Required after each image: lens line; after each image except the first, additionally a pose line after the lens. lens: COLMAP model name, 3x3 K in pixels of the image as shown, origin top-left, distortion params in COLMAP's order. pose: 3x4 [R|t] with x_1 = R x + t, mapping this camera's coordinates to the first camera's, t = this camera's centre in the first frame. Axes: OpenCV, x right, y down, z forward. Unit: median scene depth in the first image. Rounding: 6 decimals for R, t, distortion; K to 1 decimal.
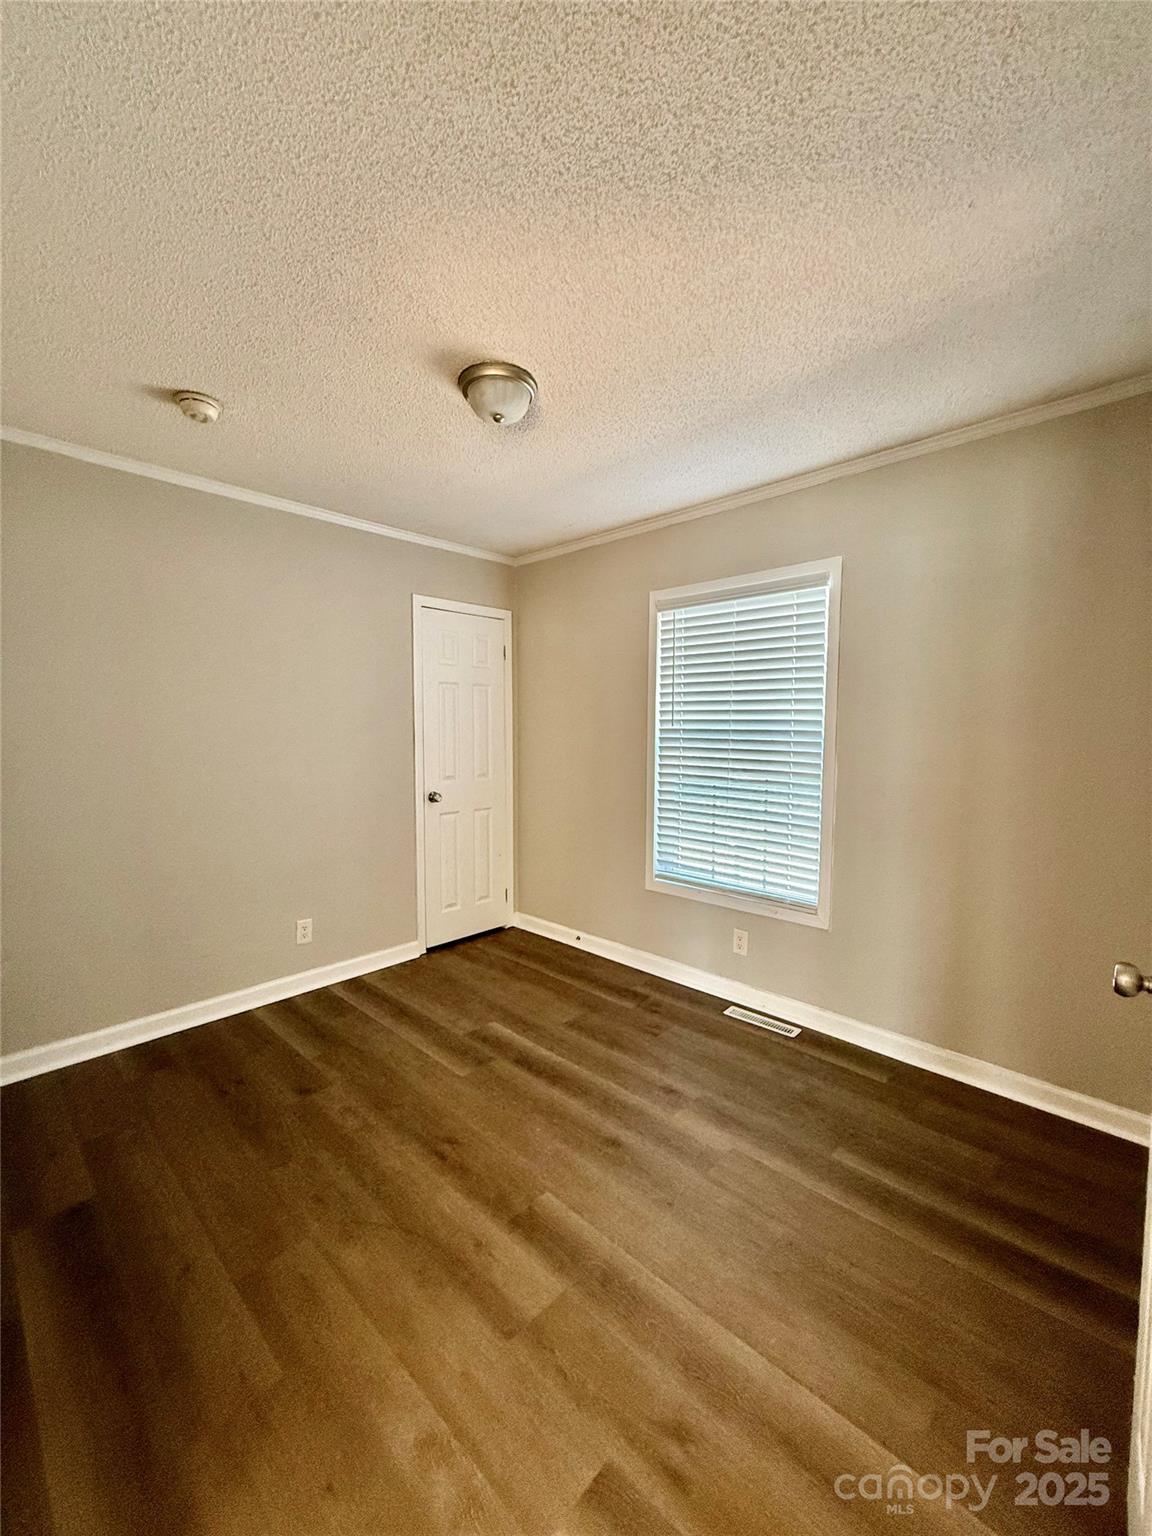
lens RADIAL K [[609.6, 0, 574.9], [0, 609.6, 771.2], [0, 0, 1]] dist [0.001136, 0.000139]
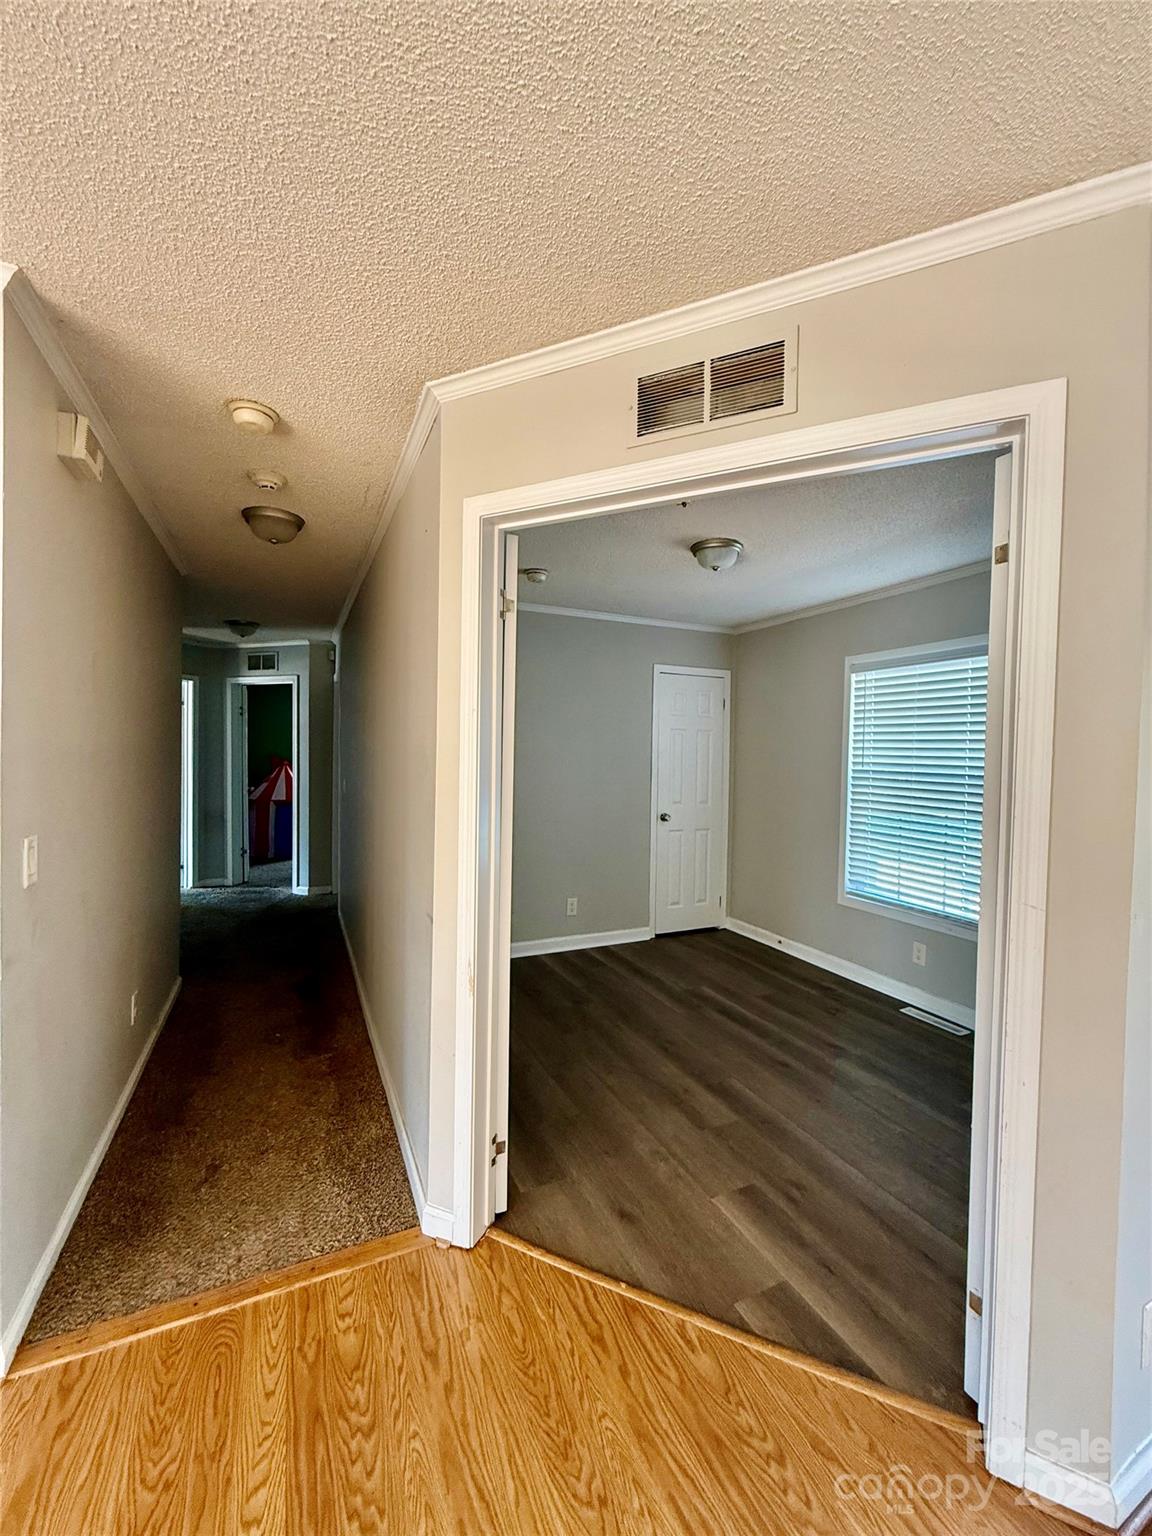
lens RADIAL K [[609.6, 0, 572.8], [0, 609.6, 765.7], [0, 0, 1]] dist [0.001136, 0.000139]
pose [[0.930948, 0.019740, -0.364618, 0.074524], [-0.039522, 0.998119, -0.046873, 0.001442], [0.363006, 0.058047, 0.929977, -0.364714]]
